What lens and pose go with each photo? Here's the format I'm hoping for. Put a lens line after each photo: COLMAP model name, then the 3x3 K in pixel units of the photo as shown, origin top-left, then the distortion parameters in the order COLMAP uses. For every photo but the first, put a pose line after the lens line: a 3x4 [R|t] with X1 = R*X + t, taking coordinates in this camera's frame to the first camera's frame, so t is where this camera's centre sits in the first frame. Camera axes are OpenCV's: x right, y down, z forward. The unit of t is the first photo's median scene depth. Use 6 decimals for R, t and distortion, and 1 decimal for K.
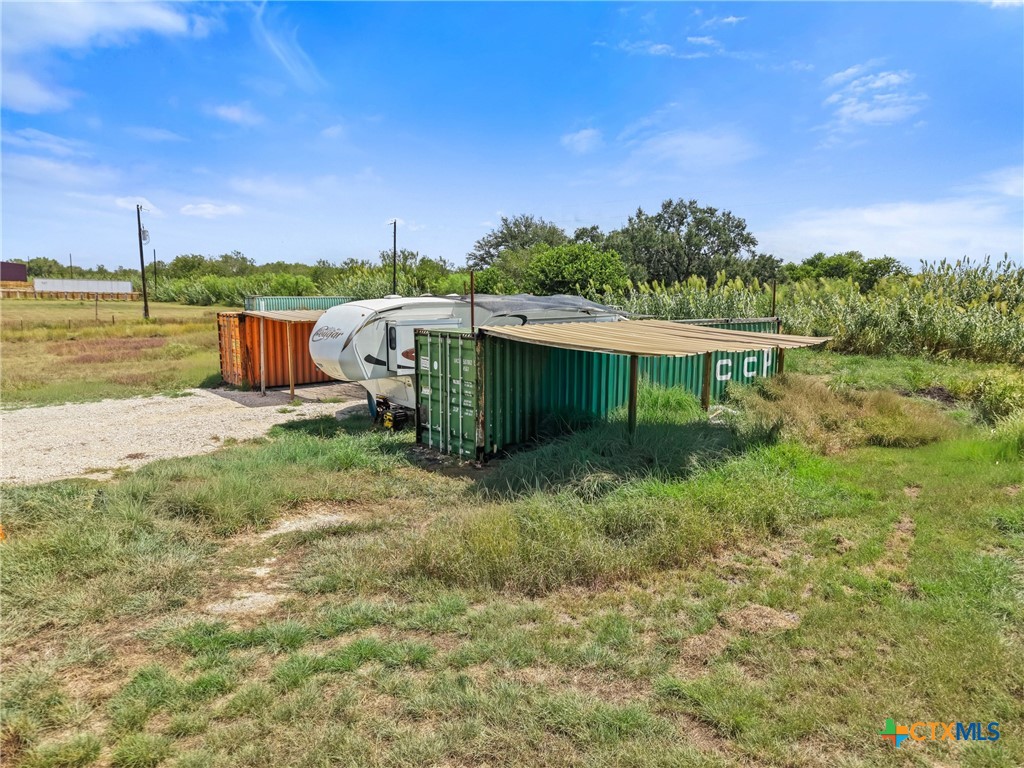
lens RADIAL K [[685.9, 0, 509.3], [0, 685.9, 381.0], [0, 0, 1]] dist [0.050881, -0.070815]
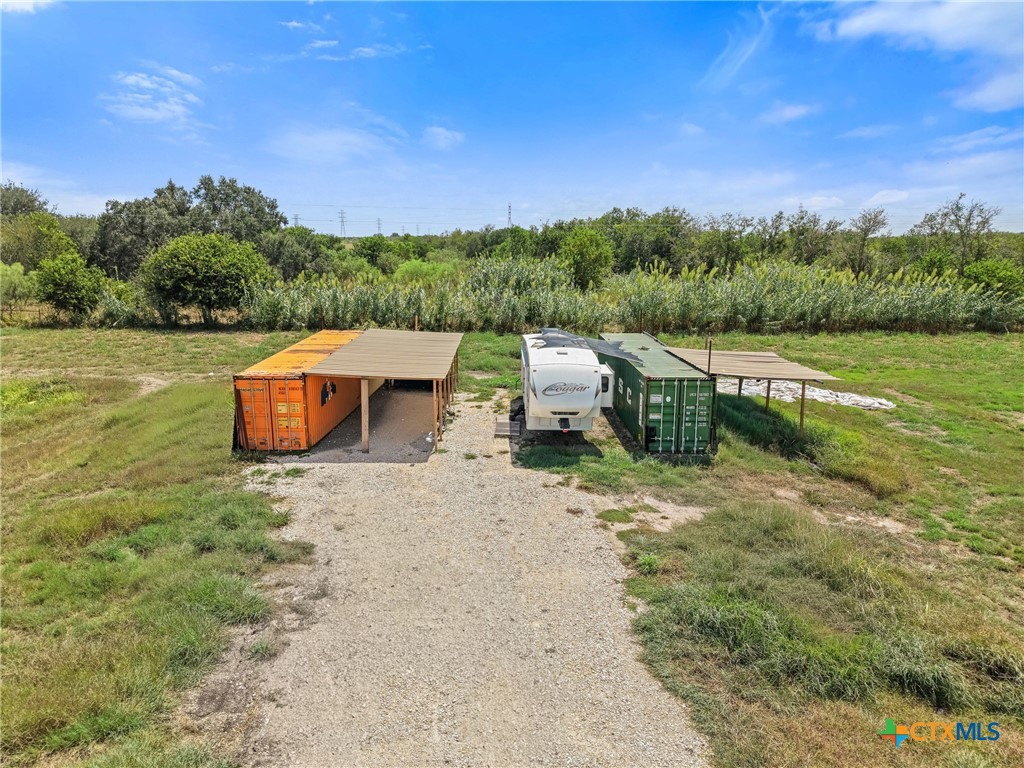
lens RADIAL K [[678.0, 0, 514.2], [0, 678.0, 389.1], [0, 0, 1]] dist [0.040580, -0.051312]
pose [[0.629017, -0.162452, 0.760229, -1.434791], [0.095918, 0.986668, 0.131477, -0.270090], [-0.771452, -0.009782, 0.636213, 0.285195]]
